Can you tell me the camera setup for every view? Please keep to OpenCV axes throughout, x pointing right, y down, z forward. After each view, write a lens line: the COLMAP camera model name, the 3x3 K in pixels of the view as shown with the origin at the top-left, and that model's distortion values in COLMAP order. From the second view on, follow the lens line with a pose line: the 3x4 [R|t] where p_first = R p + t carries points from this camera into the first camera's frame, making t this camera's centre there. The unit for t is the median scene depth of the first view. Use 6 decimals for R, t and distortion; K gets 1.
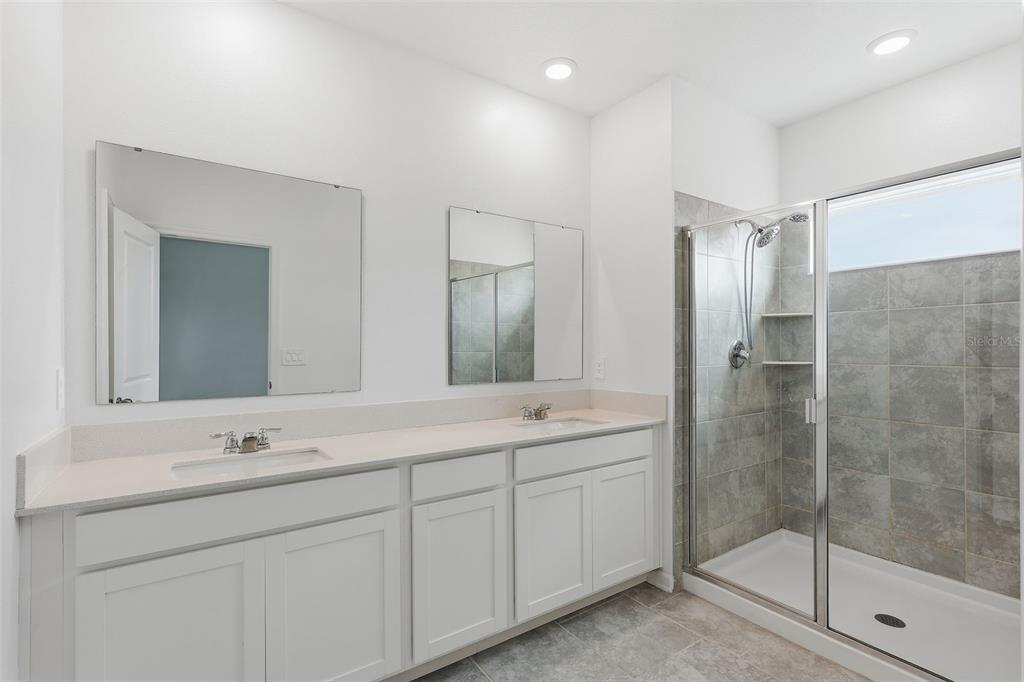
lens RADIAL K [[474.1, 0, 514.2], [0, 474.1, 337.2], [0, 0, 1]] dist [0.000517, 0.000473]
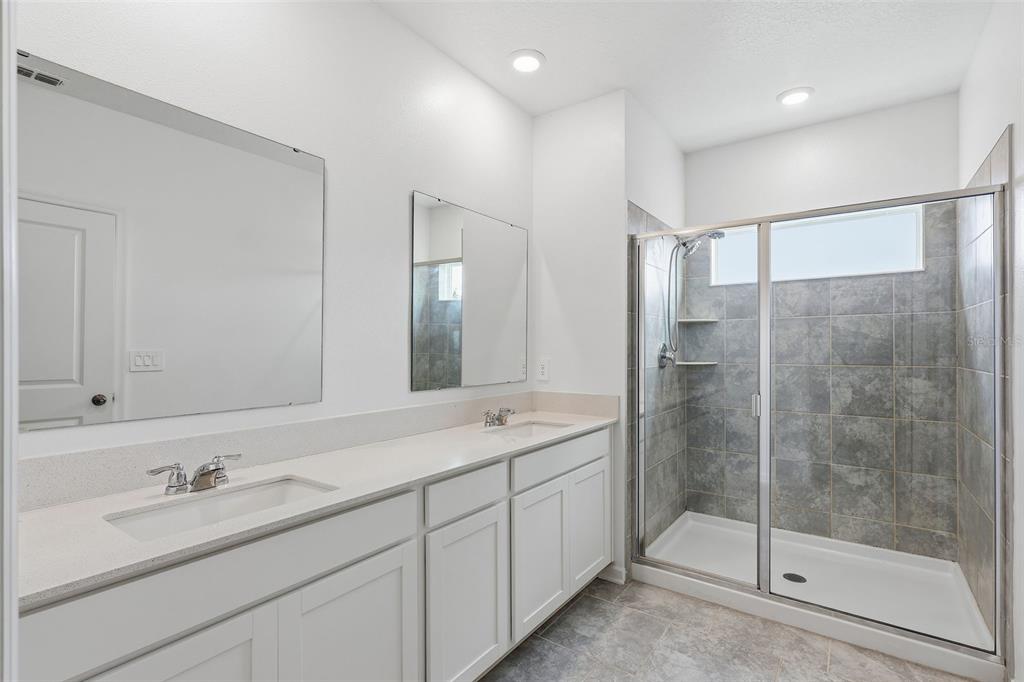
lens RADIAL K [[477.8, 0, 509.2], [0, 477.8, 337.6], [0, 0, 1]] dist [0.001857, 0.000348]
pose [[0.941593, 0.009691, 0.336613, -0.264966], [-0.009438, 0.999953, -0.002388, 0.000367], [-0.336620, -0.000929, 0.941640, 0.094038]]
